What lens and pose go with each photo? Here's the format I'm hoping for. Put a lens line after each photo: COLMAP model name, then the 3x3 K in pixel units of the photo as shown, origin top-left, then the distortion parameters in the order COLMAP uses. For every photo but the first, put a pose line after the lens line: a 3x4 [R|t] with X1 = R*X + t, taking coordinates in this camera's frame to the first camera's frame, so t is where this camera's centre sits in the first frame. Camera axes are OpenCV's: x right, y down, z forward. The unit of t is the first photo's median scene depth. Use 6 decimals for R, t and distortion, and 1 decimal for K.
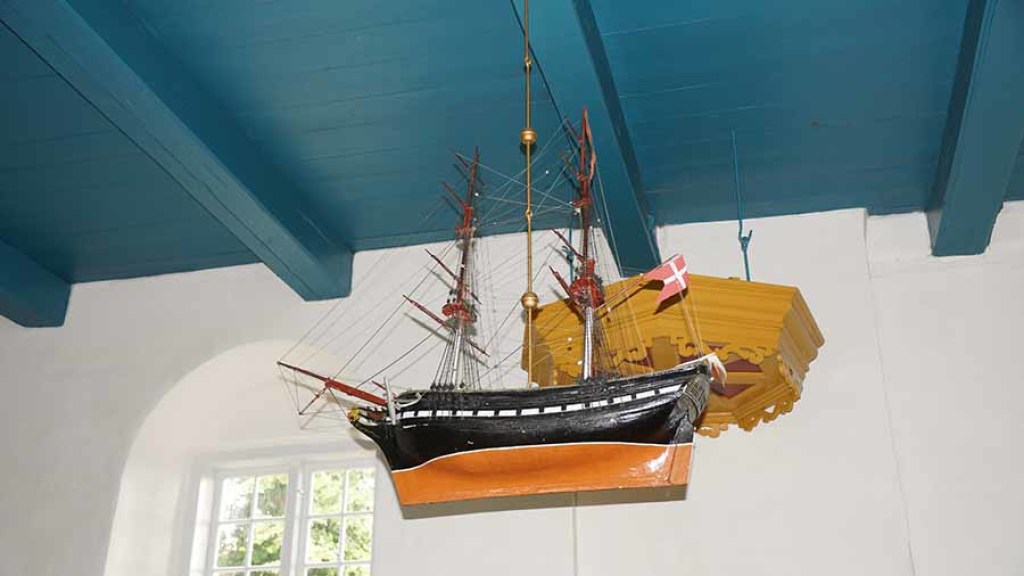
lens RADIAL K [[1096.6, 0, 513.0], [0, 1096.6, 286.0], [0, 0, 1]] dist [0.023448, 0.000000]
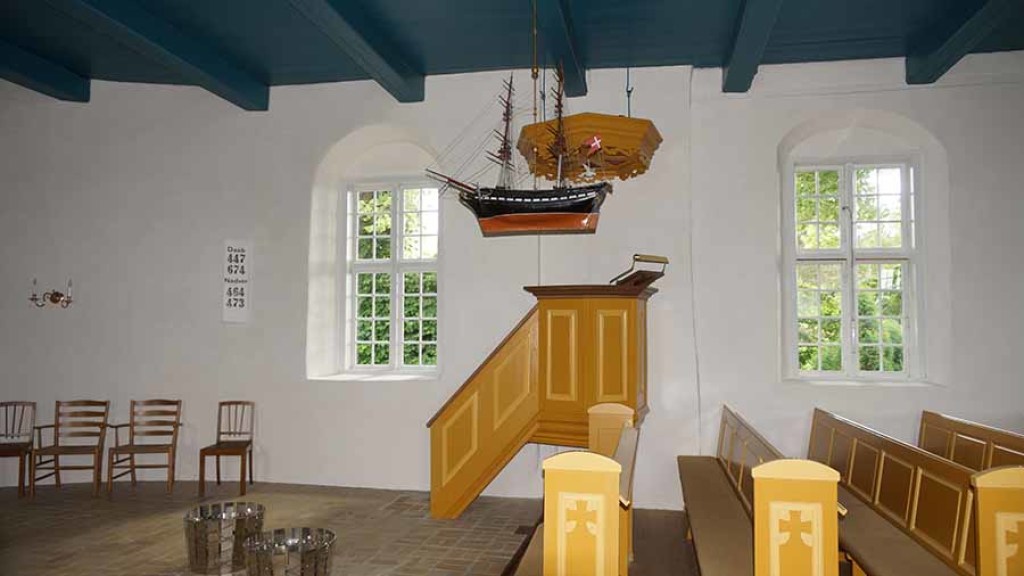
lens RADIAL K [[678.9, 0, 510.1], [0, 678.9, 296.2], [0, 0, 1]] dist [-0.005660, -0.000530]
pose [[0.999073, 0.005848, 0.042649, -0.096167], [-0.020812, 0.932868, 0.359616, -0.209572], [-0.037683, -0.360170, 0.932125, -0.477199]]
